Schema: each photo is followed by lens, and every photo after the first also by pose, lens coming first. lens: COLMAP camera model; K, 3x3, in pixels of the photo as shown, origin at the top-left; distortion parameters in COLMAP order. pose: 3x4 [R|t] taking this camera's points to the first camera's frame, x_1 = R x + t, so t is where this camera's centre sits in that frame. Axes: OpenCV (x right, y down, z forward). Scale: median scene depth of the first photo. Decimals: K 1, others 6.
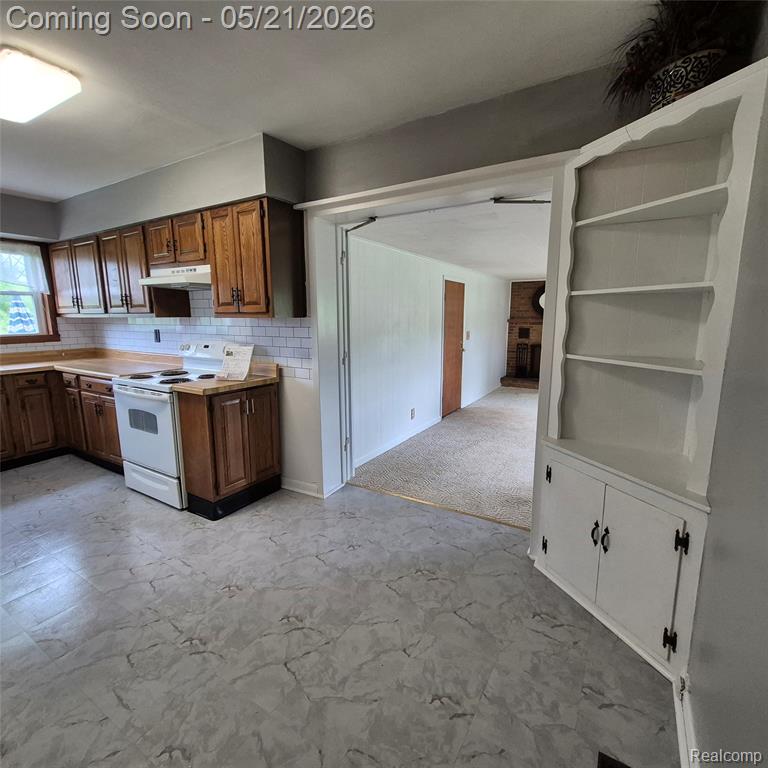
lens RADIAL K [[401.8, 0, 380.7], [0, 401.8, 383.1], [0, 0, 1]] dist [0.001405, 0.003492]
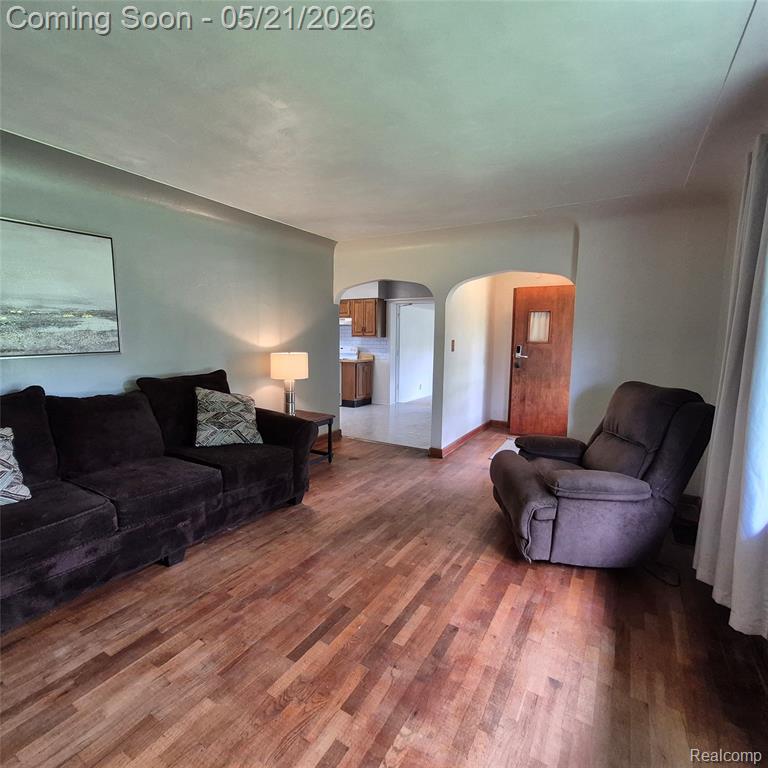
lens RADIAL K [[401.8, 0, 379.9], [0, 401.8, 381.1], [0, 0, 1]] dist [0.001405, 0.003492]
pose [[0.999869, 0.016172, 0.000957, -0.209118], [-0.016098, 0.998456, -0.053173, 0.270481], [-0.001815, 0.053150, 0.998585, -1.657126]]
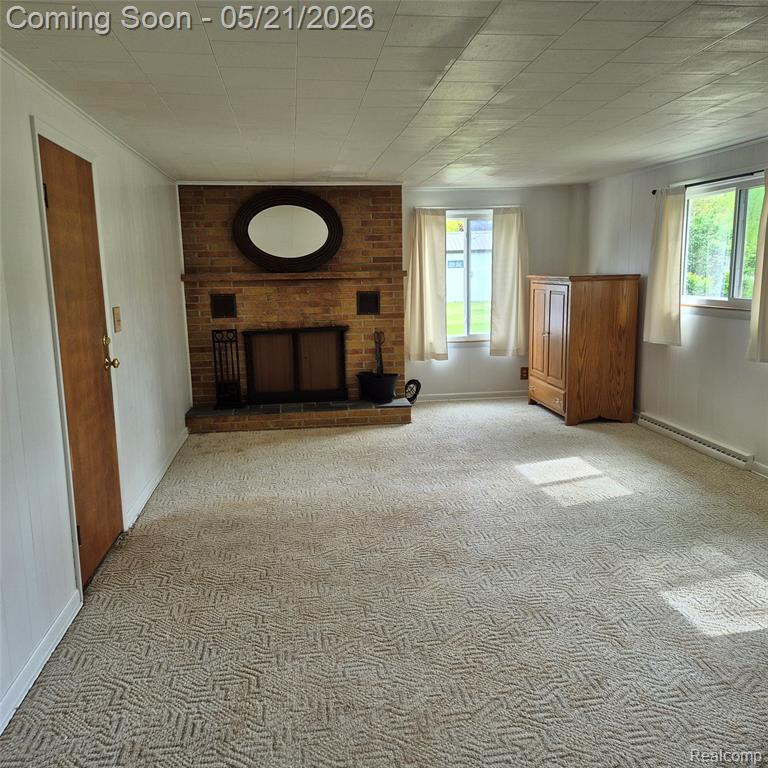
lens RADIAL K [[701.4, 0, 387.4], [0, 701.4, 385.9], [0, 0, 1]] dist [0.020897, 0.000000]
pose [[0.773713, -0.120825, 0.621908, 0.029506], [0.127754, 0.991235, 0.033641, -0.102202], [-0.620522, 0.053423, 0.782368, 0.752920]]
